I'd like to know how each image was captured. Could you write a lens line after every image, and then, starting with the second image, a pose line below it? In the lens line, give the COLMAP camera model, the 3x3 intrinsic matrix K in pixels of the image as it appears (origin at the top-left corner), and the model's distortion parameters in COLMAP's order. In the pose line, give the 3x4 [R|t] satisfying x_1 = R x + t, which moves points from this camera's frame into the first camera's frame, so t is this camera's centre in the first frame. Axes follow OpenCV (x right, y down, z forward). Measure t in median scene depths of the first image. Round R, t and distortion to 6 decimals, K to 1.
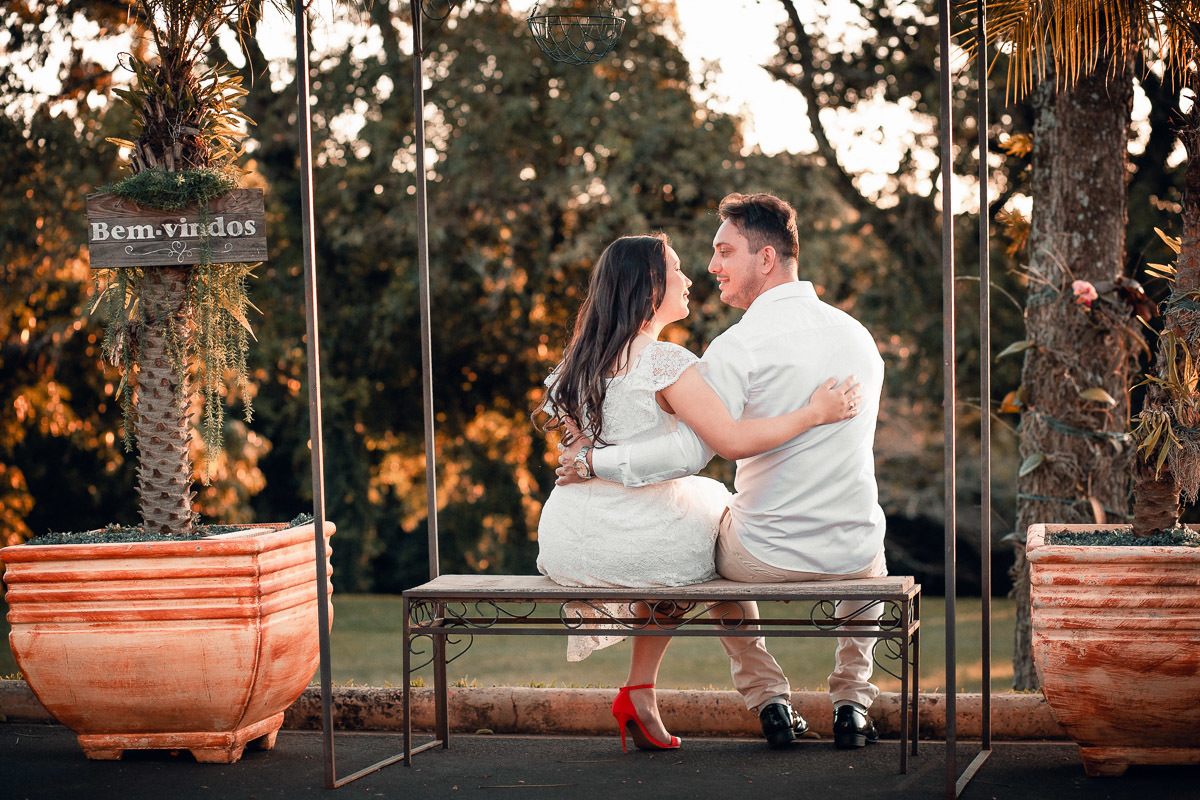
lens RADIAL K [[3028.1, 0, 600.1], [0, 3028.1, 398.8], [0, 0, 1]] dist [-0.009848, 0.000000]
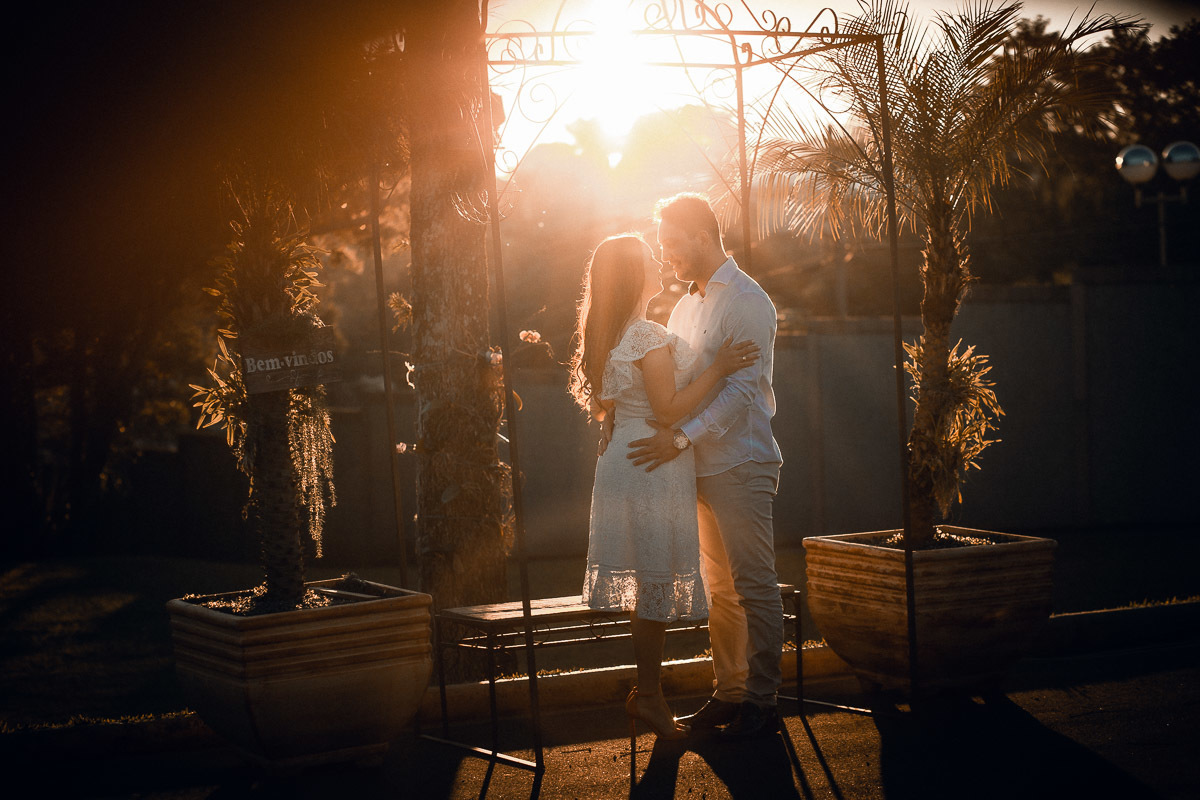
lens RADIAL K [[3028.1, 0, 600.1], [0, 3028.1, 401.0], [0, 0, 1]] dist [-0.009848, 0.000000]
pose [[0.767239, -0.048338, 0.639537, -0.890427], [0.039778, 0.998822, 0.027774, -0.071669], [-0.640127, 0.004131, 0.768258, -0.072280]]
